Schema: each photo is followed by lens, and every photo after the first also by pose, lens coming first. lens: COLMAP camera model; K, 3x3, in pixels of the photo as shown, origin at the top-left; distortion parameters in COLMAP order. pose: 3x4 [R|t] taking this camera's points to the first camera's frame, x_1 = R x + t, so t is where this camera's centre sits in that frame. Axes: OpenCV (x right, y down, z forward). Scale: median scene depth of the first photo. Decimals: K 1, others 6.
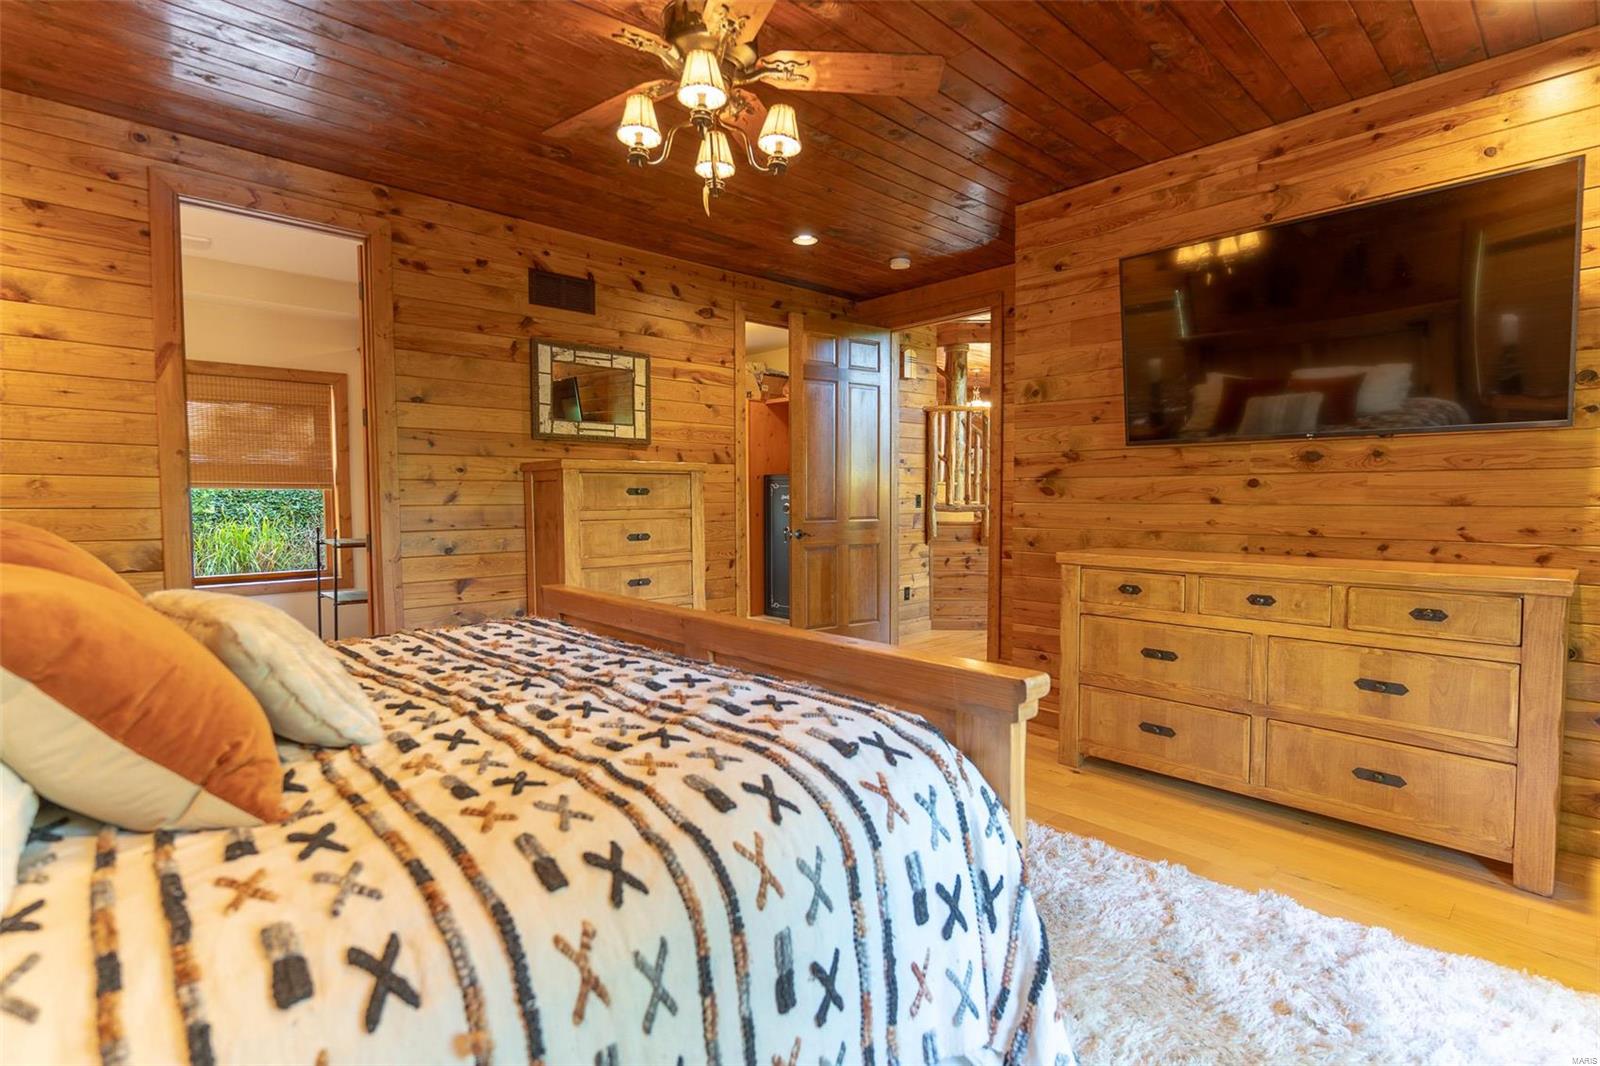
lens RADIAL K [[768.8, 0, 798.8], [0, 768.8, 527.6], [0, 0, 1]] dist [0.002062, -0.001127]
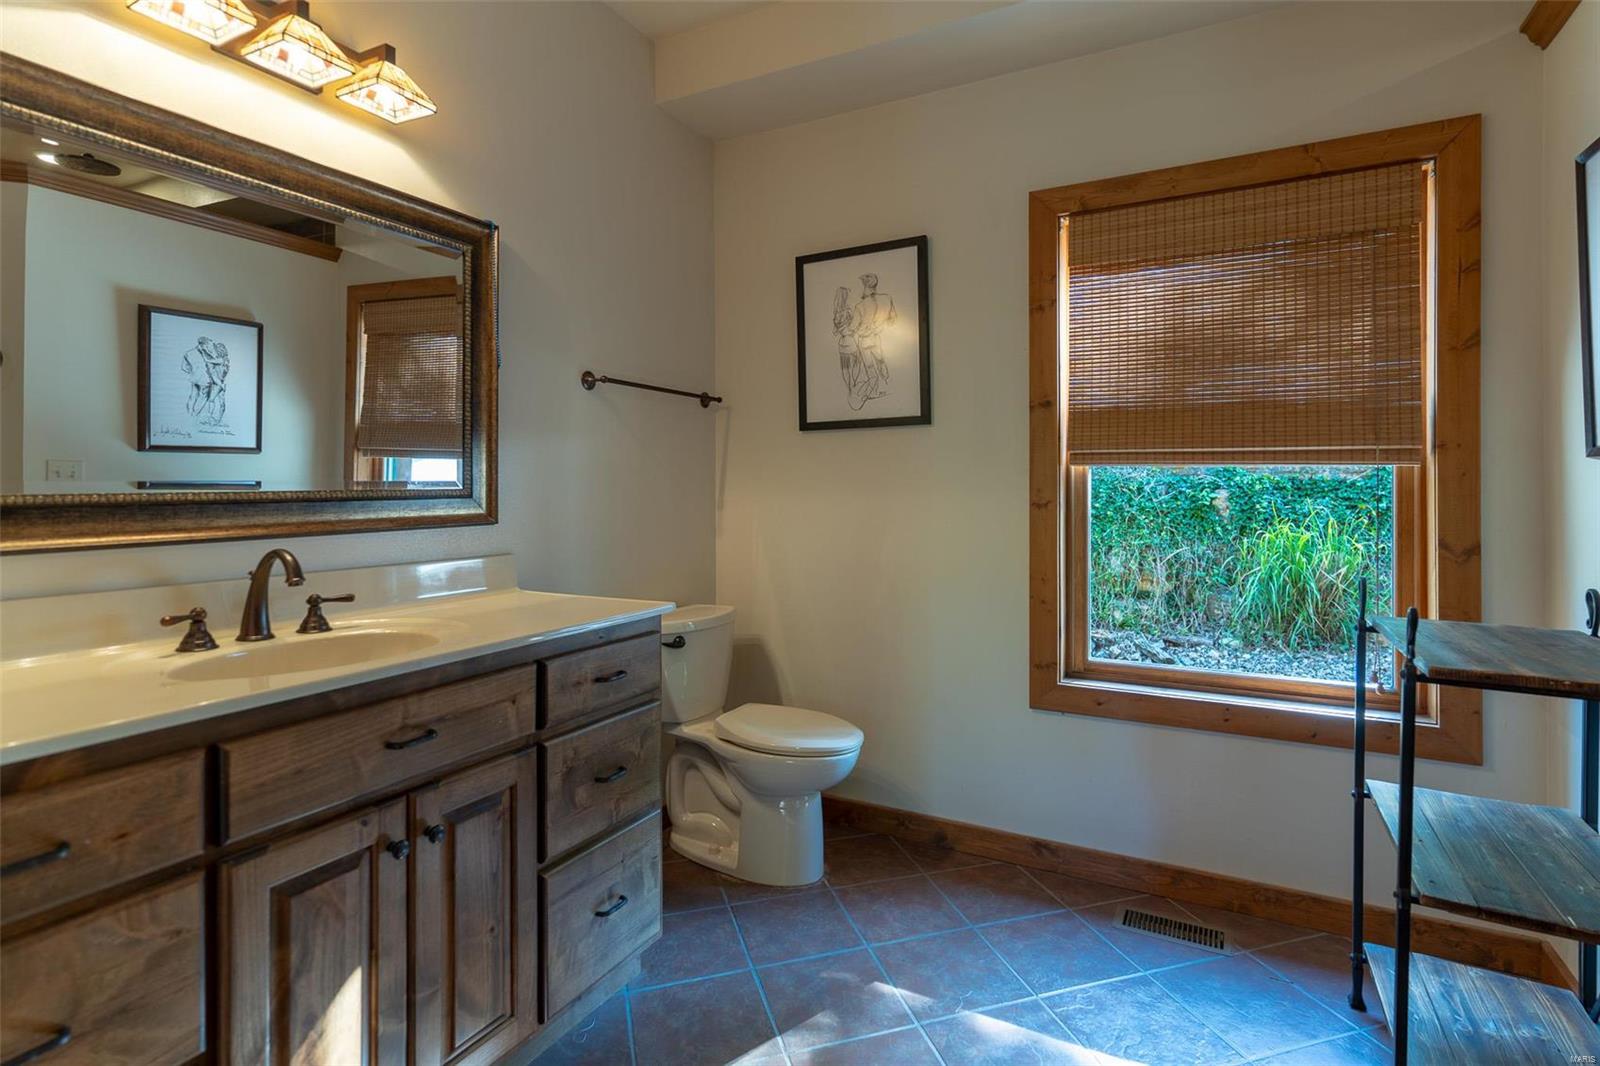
lens RADIAL K [[768.8, 0, 819.3], [0, 768.8, 489.5], [0, 0, 1]] dist [0.002062, -0.001127]
pose [[0.332733, 0.005695, -0.943004, -0.184529], [-0.045999, 0.998889, -0.010198, -0.011047], [0.941899, 0.046771, 0.332625, 0.314817]]
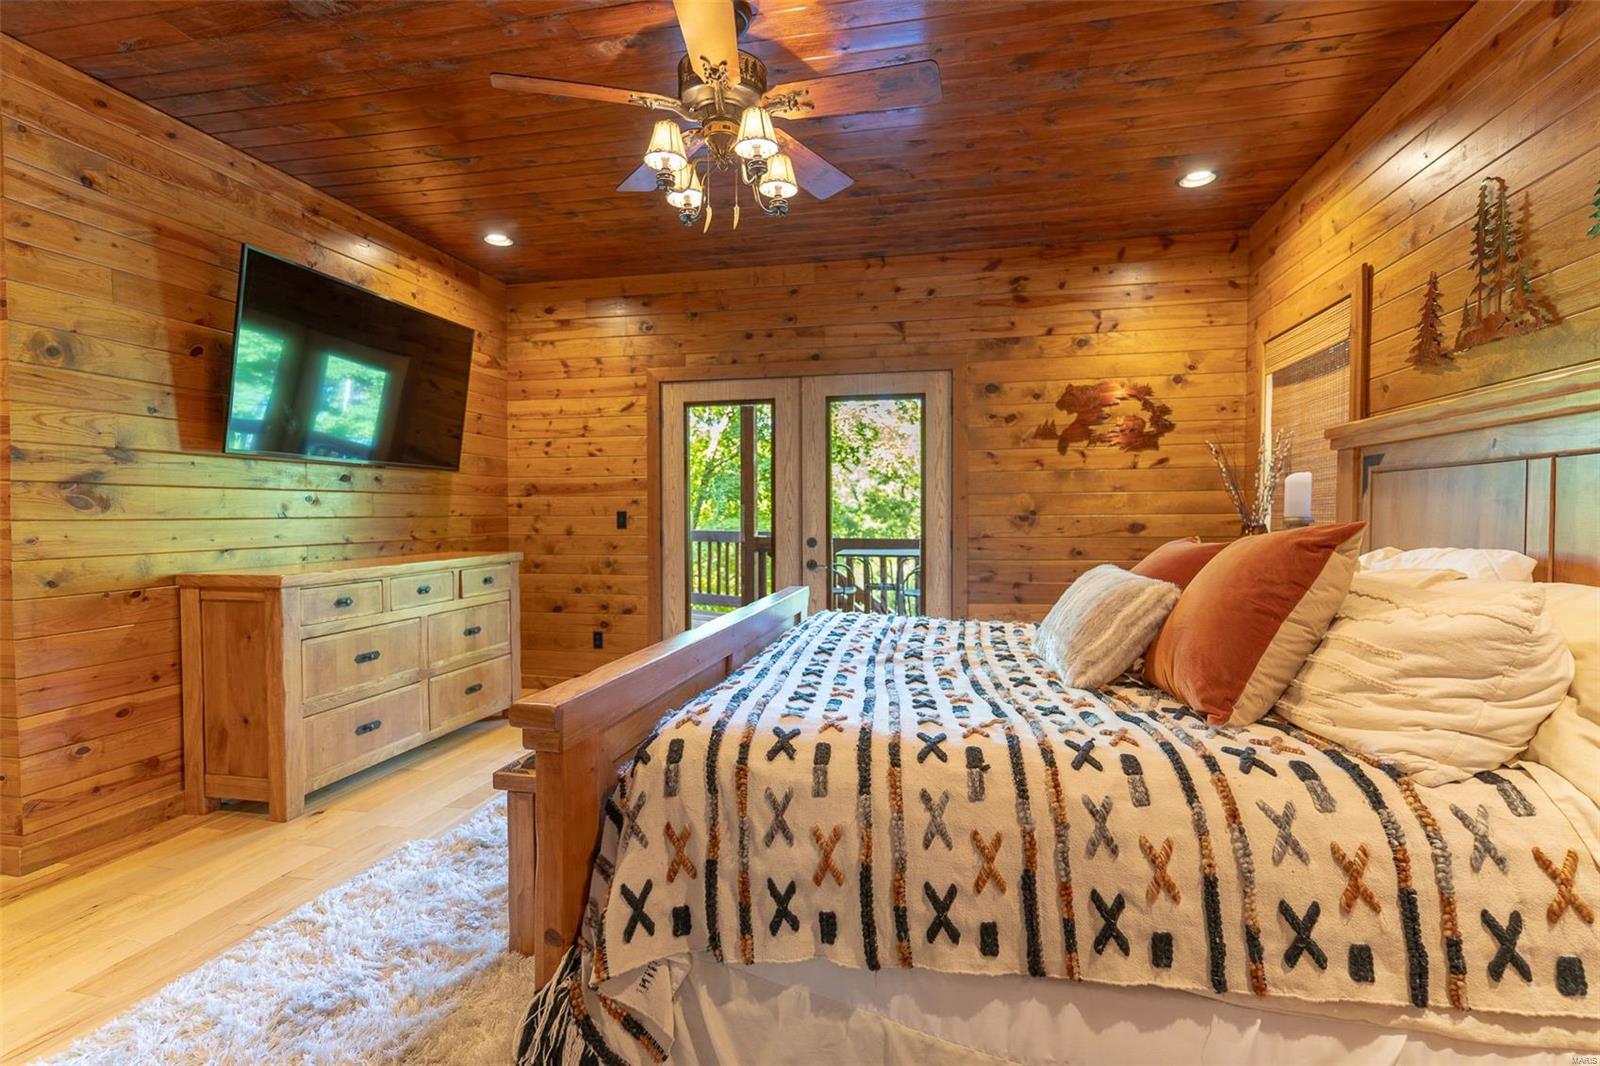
lens RADIAL K [[768.8, 0, 798.2], [0, 768.8, 530.5], [0, 0, 1]] dist [0.002062, -0.001127]
pose [[-0.570233, -0.016348, 0.821320, -0.780400], [0.037884, 0.998215, 0.046171, -0.039995], [-0.820609, 0.057443, -0.568596, 1.142262]]
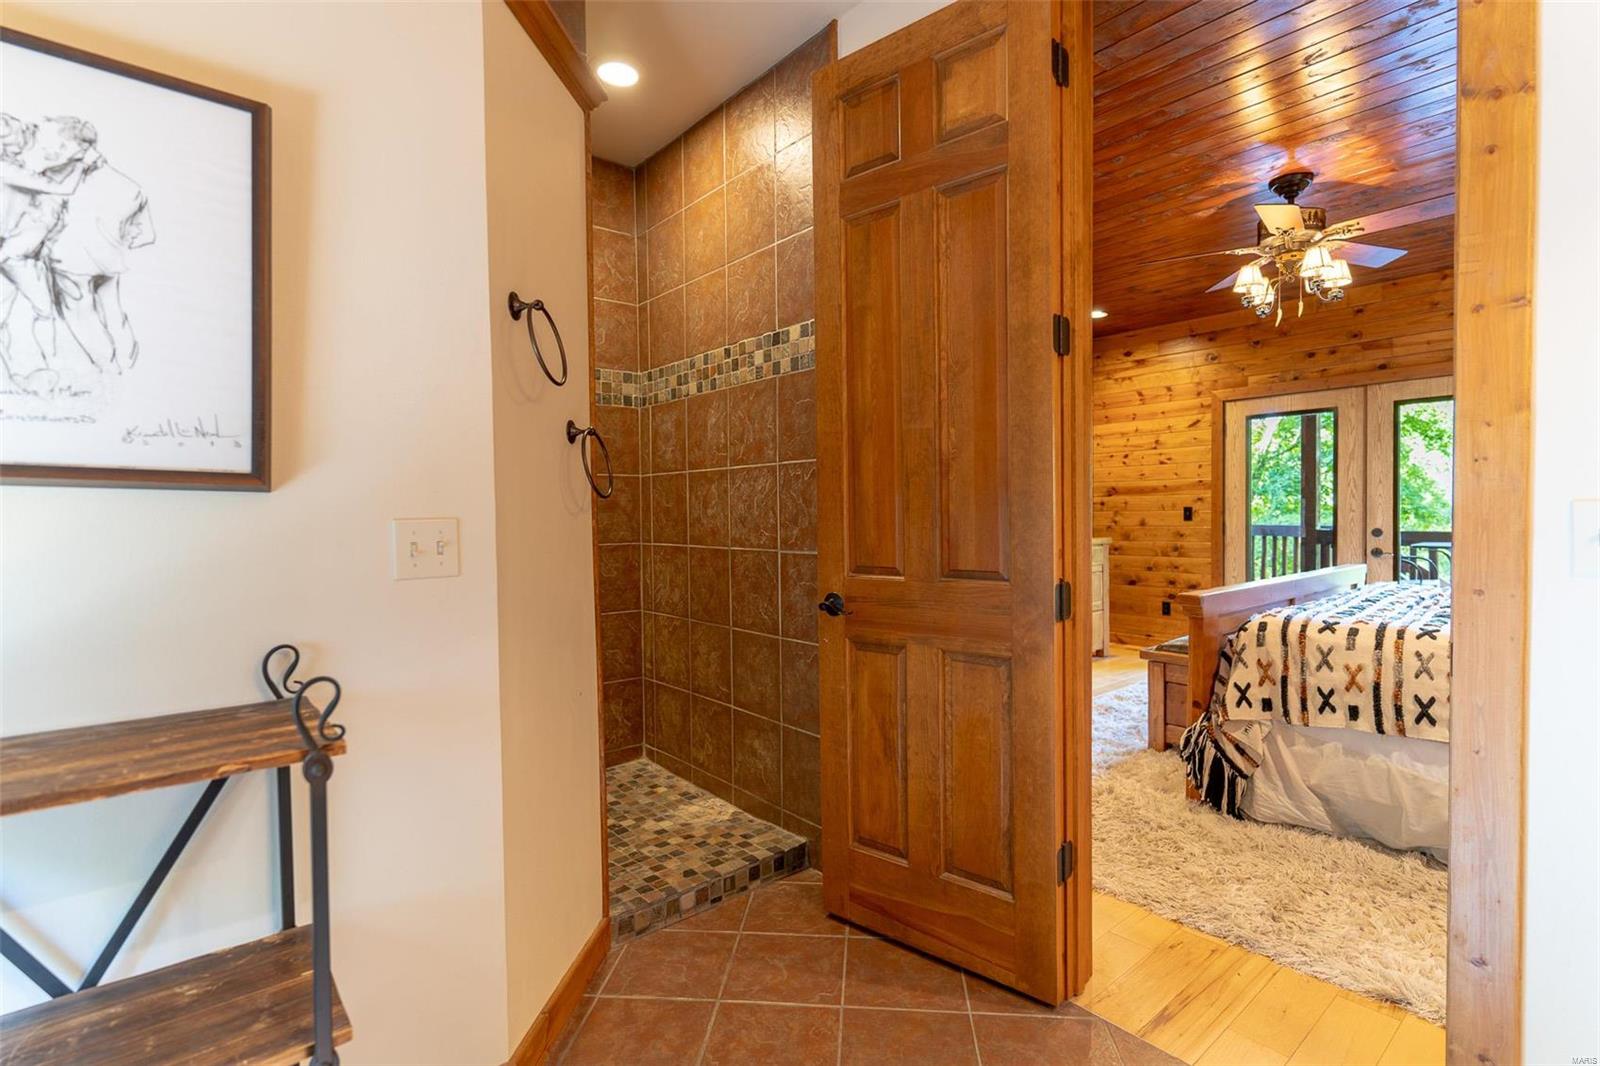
lens RADIAL K [[768.8, 0, 796.8], [0, 768.8, 533.2], [0, 0, 1]] dist [0.002062, -0.001127]
pose [[0.046930, -0.023936, 0.998611, -1.329893], [0.054558, 0.998282, 0.021364, -0.050570], [-0.997407, 0.053480, 0.048156, 1.469140]]
